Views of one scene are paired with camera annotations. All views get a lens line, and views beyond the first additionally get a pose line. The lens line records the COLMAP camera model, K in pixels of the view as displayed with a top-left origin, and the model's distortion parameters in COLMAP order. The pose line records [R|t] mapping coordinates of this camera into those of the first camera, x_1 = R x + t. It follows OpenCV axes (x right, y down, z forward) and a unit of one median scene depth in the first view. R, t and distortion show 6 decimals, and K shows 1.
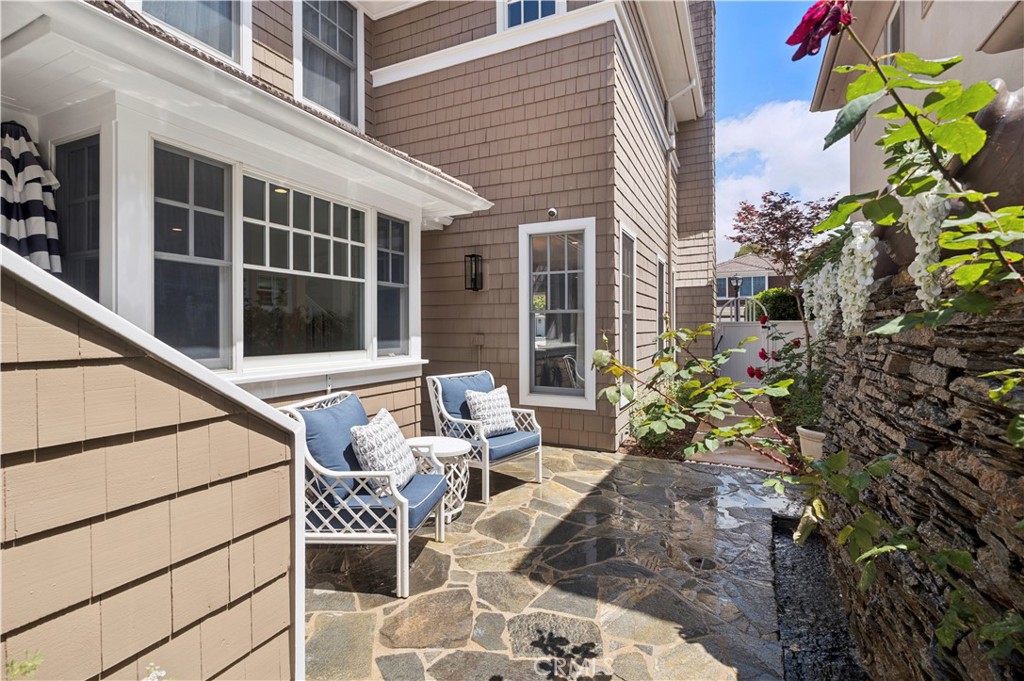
lens RADIAL K [[475.9, 0, 511.7], [0, 475.9, 337.7], [0, 0, 1]] dist [-0.001143, -0.000116]
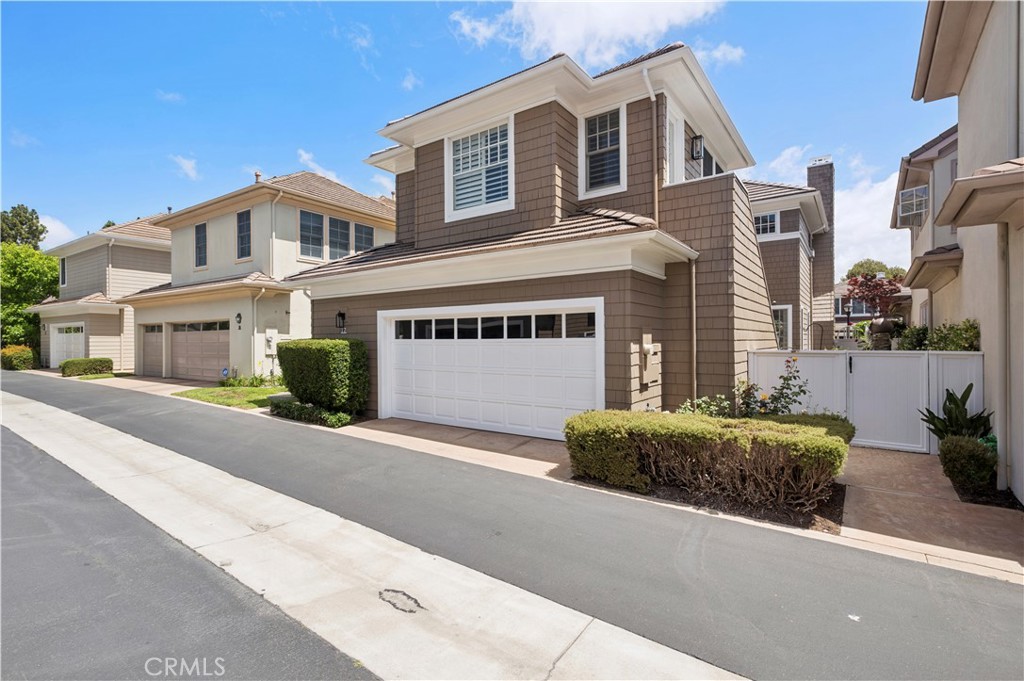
lens RADIAL K [[475.9, 0, 514.6], [0, 475.9, 342.4], [0, 0, 1]] dist [-0.001143, -0.000116]
pose [[0.985236, 0.002507, -0.171186, -0.942424], [-0.003583, 0.999976, -0.005977, -0.001523], [0.171167, 0.006502, 0.985221, -2.030755]]
